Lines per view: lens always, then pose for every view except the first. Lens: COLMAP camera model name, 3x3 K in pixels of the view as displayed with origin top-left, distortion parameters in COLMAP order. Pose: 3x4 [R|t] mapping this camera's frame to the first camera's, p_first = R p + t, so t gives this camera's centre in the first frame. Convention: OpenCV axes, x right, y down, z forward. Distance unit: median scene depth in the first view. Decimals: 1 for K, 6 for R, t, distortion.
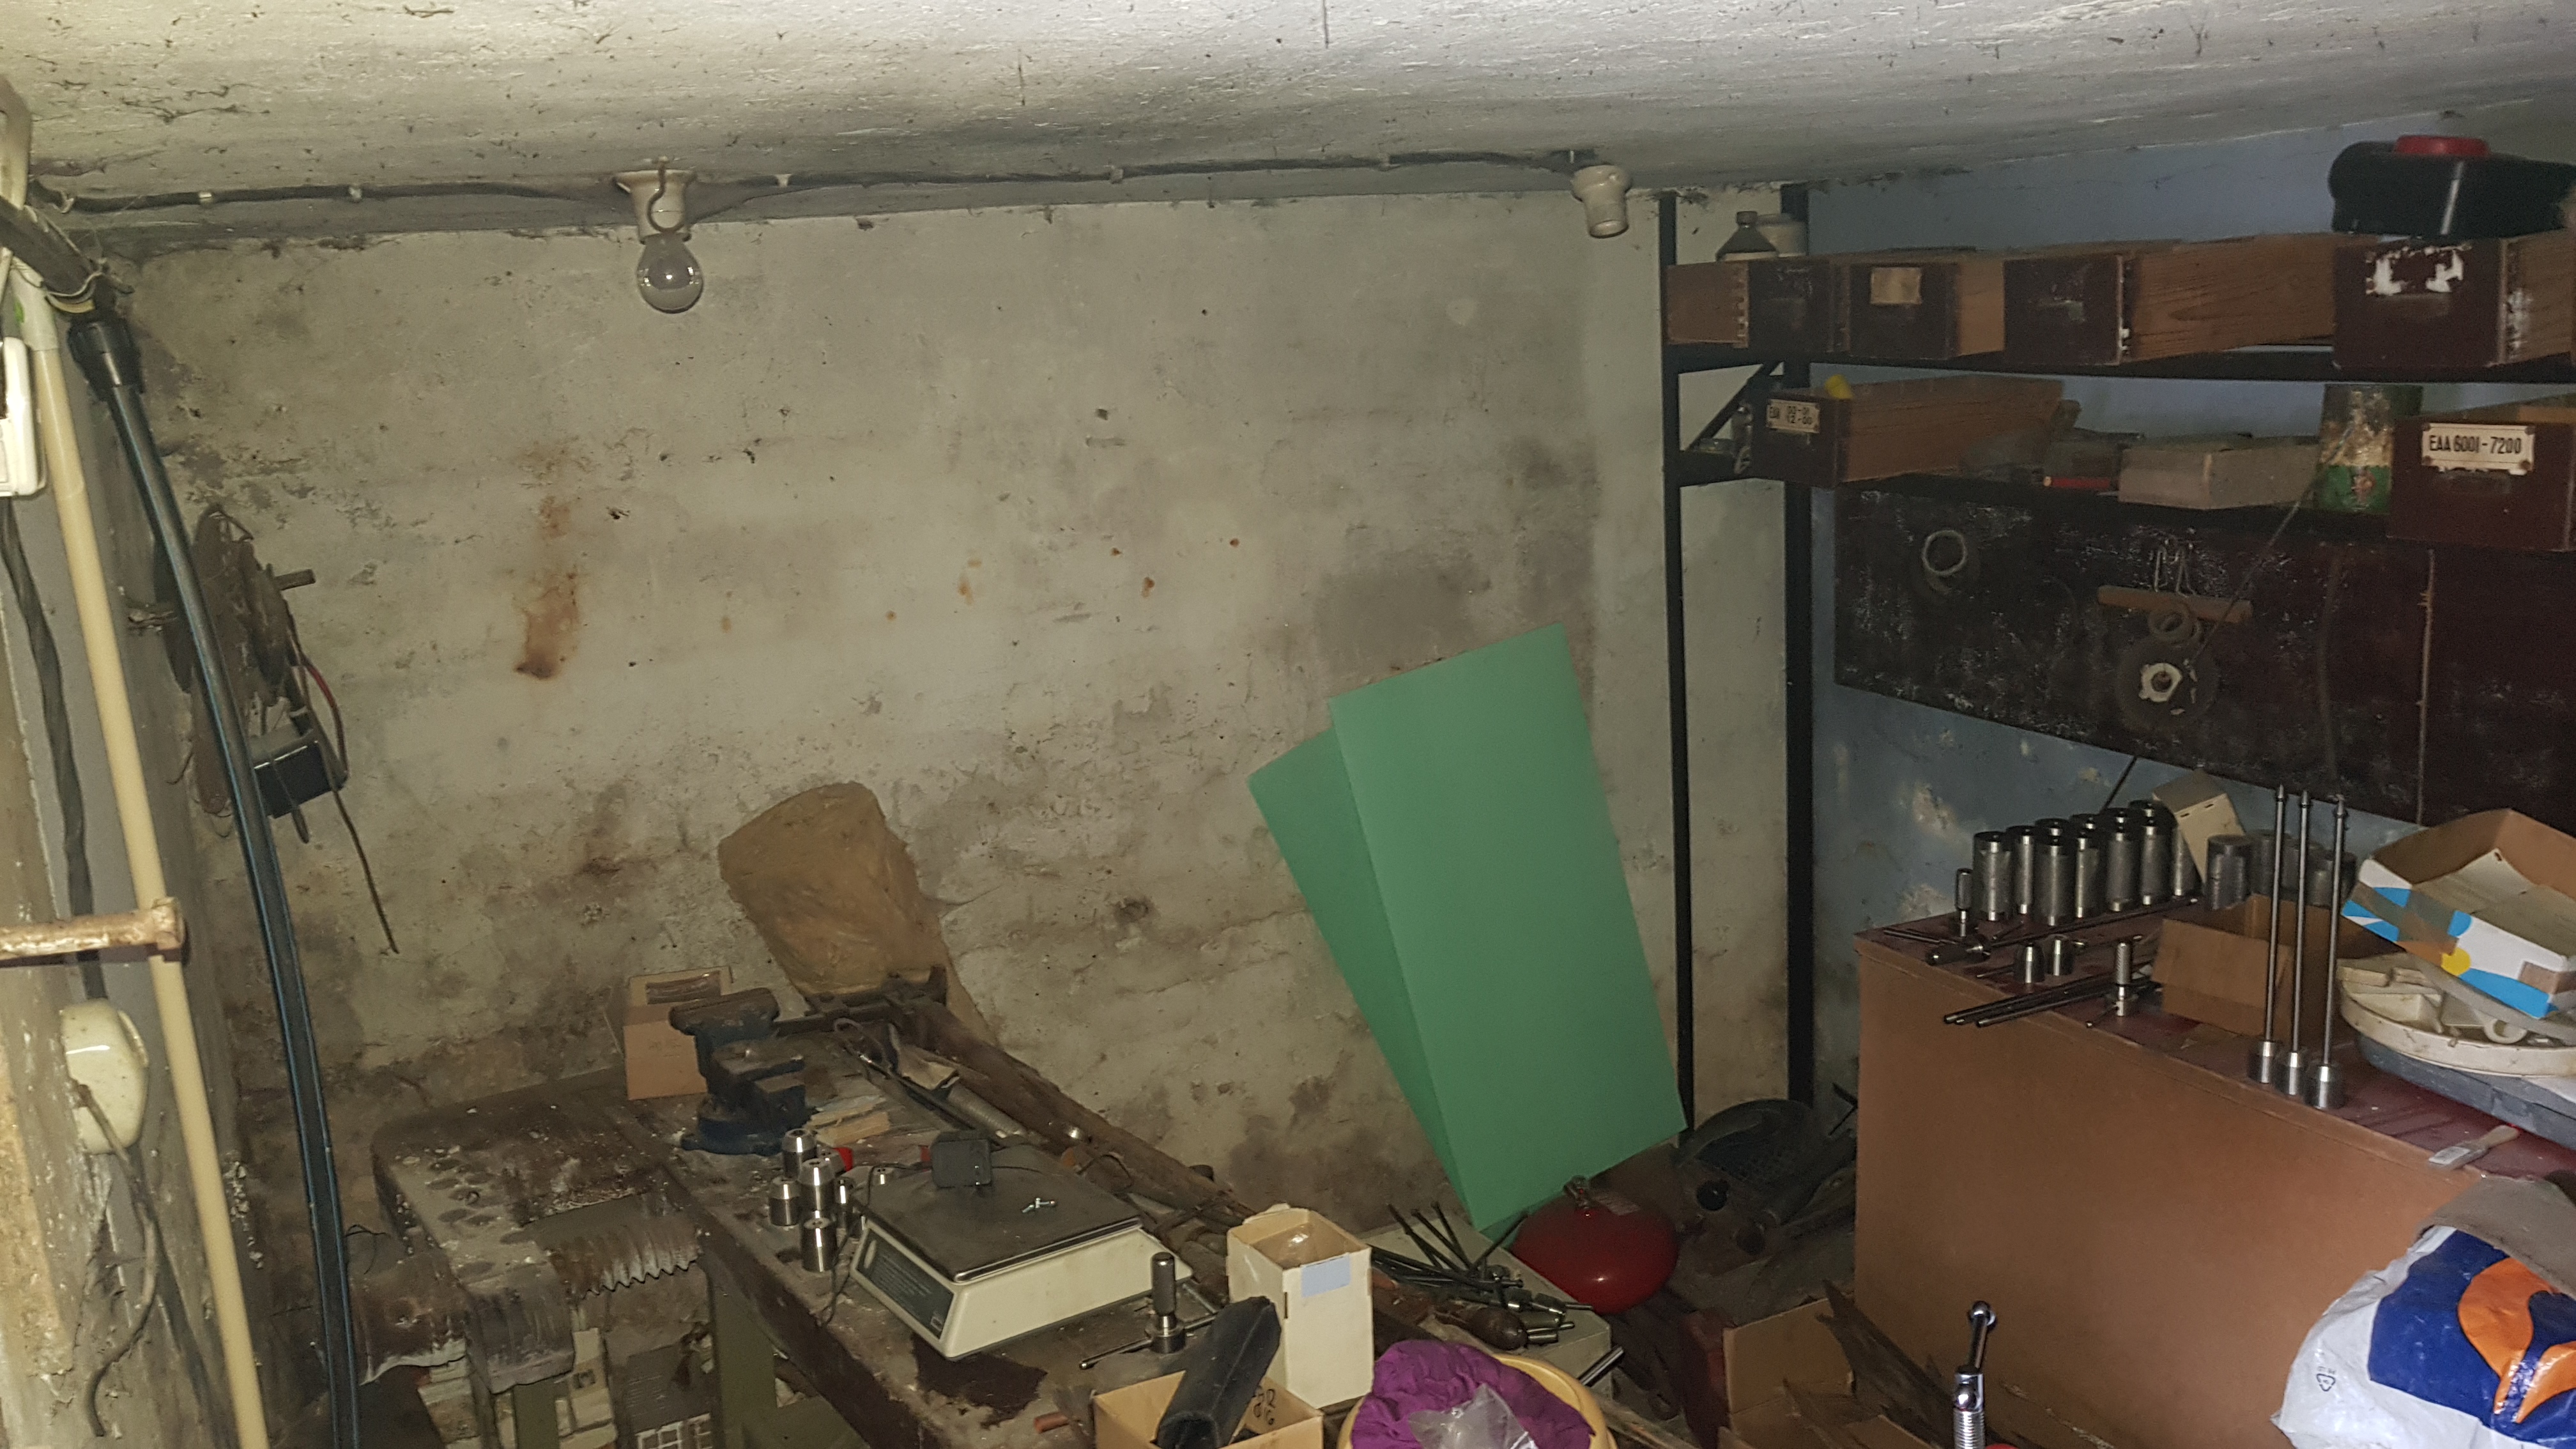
lens RADIAL K [[2029.0, 0, 1250.1], [0, 2029.0, 715.8], [0, 0, 1]] dist [0.000126, -0.011463]
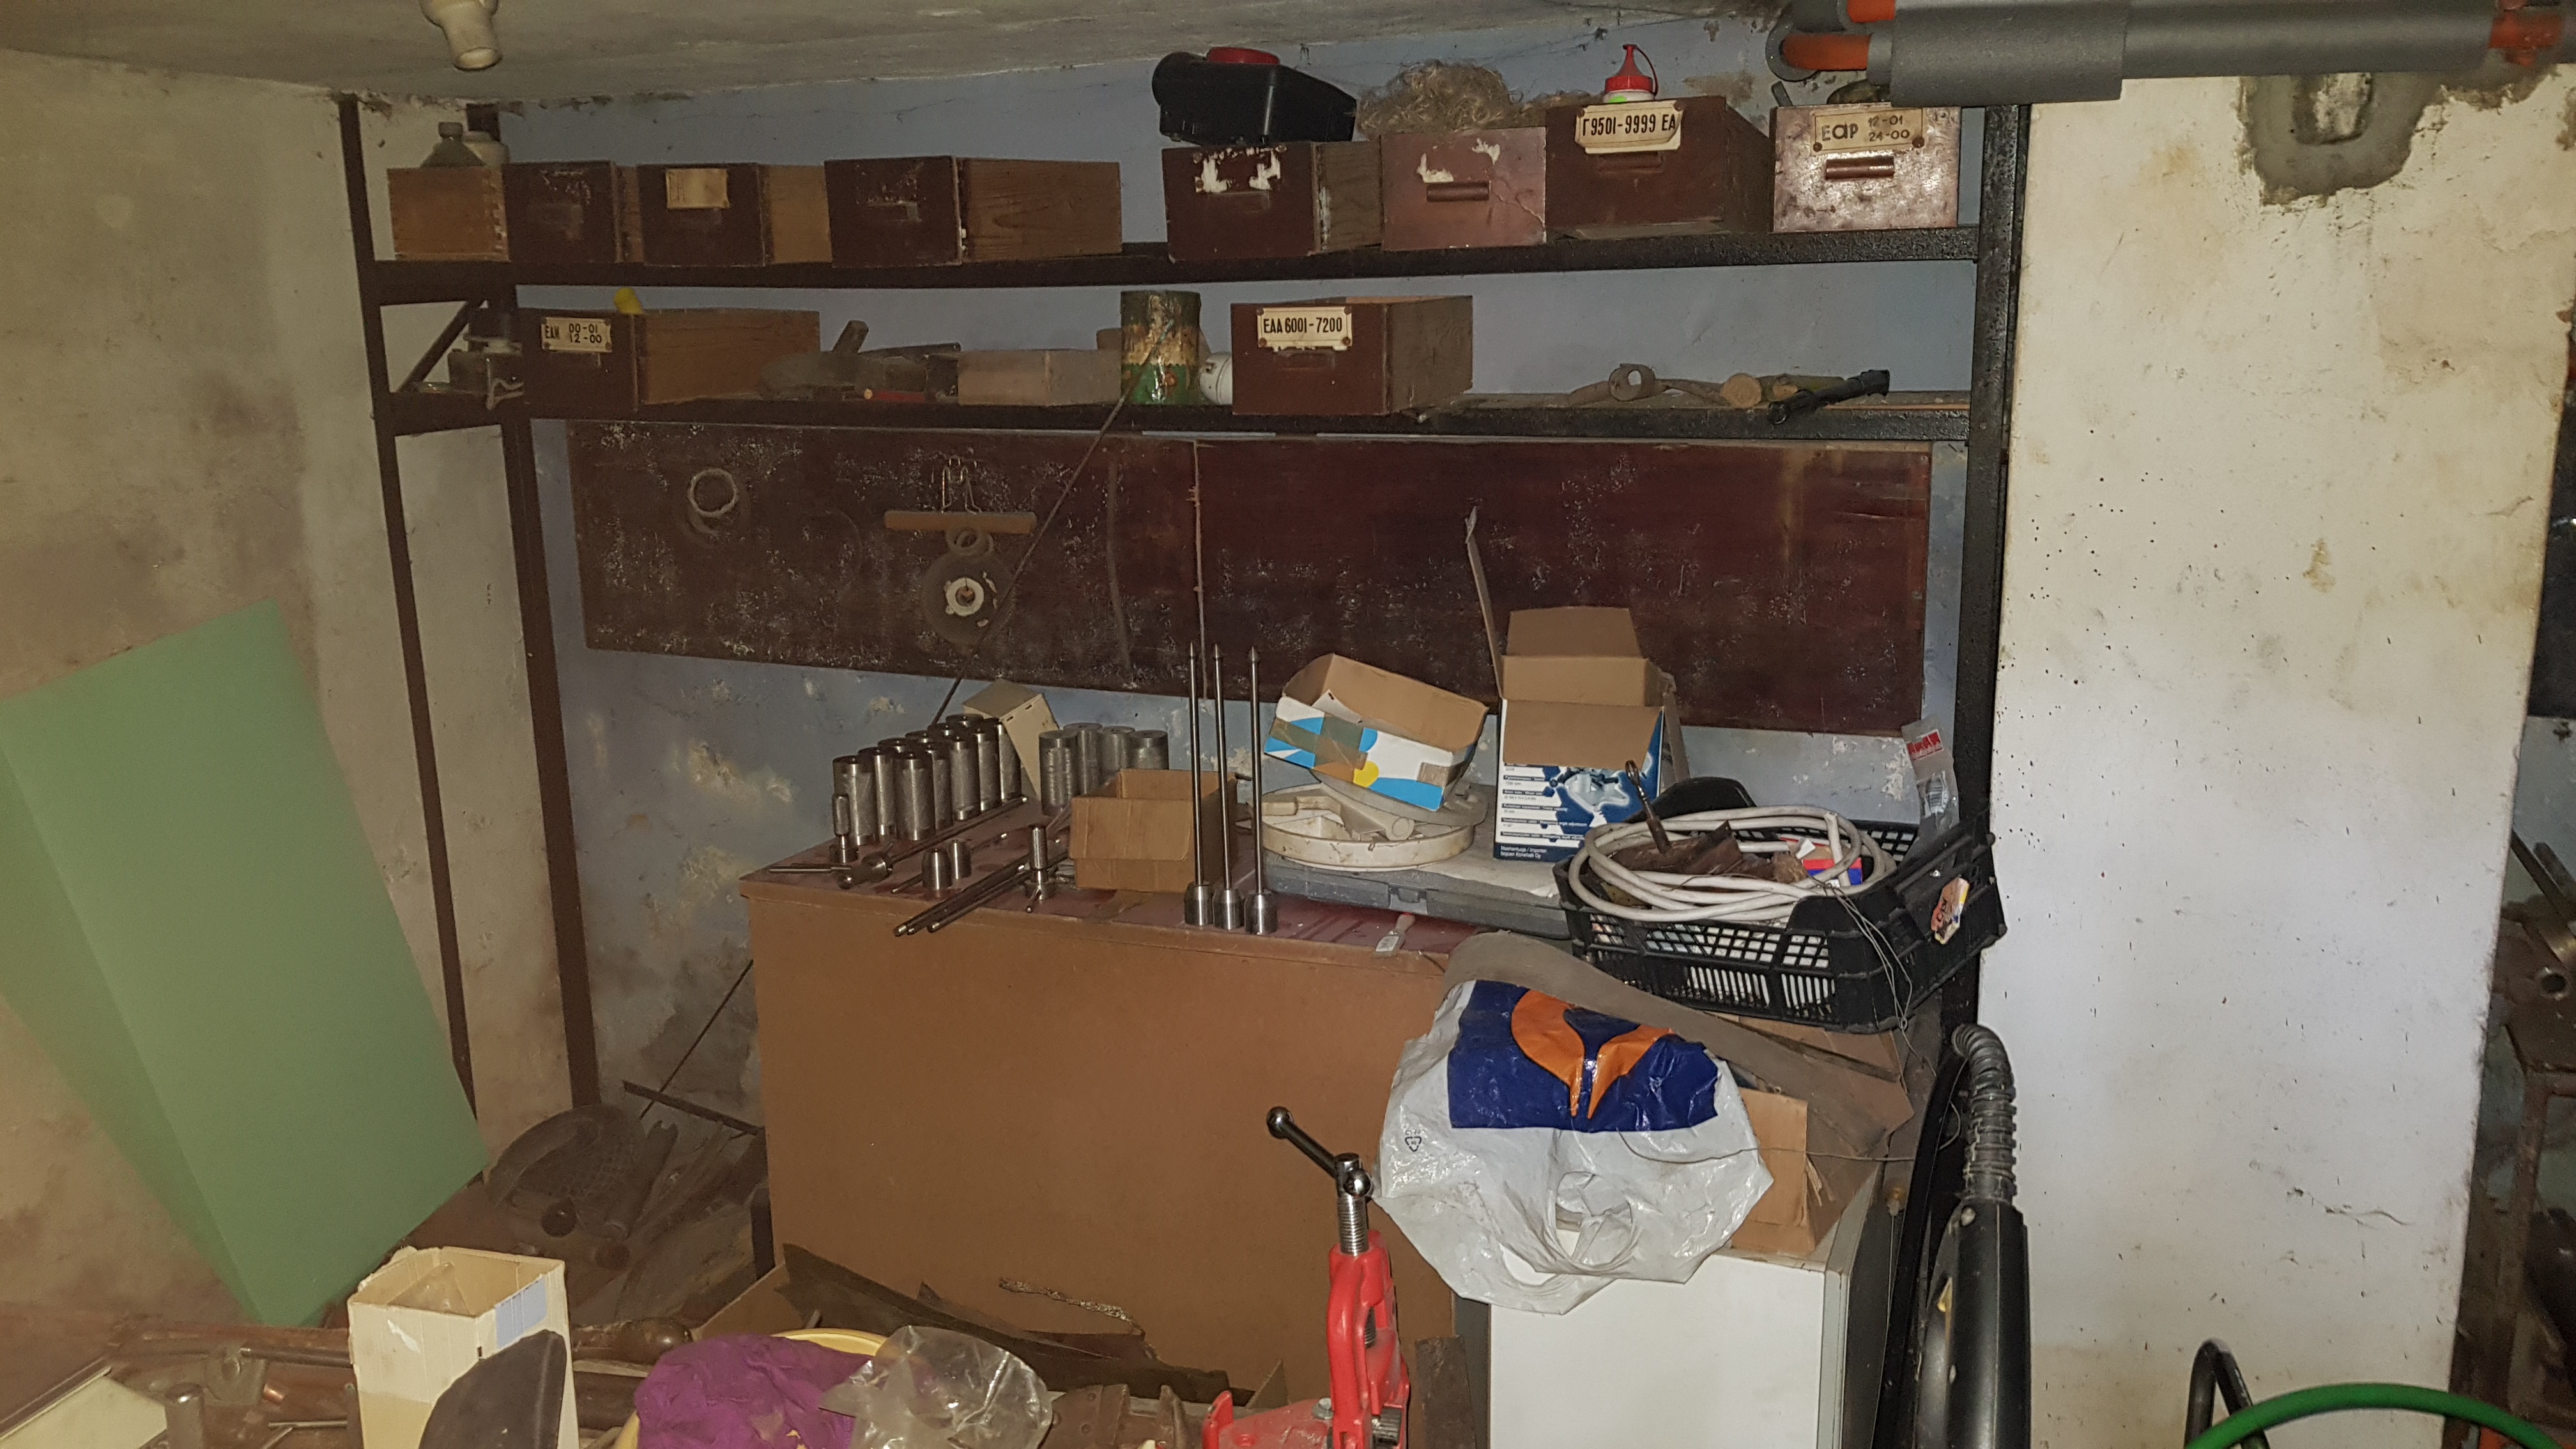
lens RADIAL K [[2029.0, 0, 1250.1], [0, 2029.0, 715.8], [0, 0, 1]] dist [0.000126, -0.011463]
pose [[0.732712, -0.096686, 0.673635, -0.149165], [0.116687, 0.993046, 0.015611, 0.045561], [-0.670460, 0.067166, 0.738899, 0.147429]]
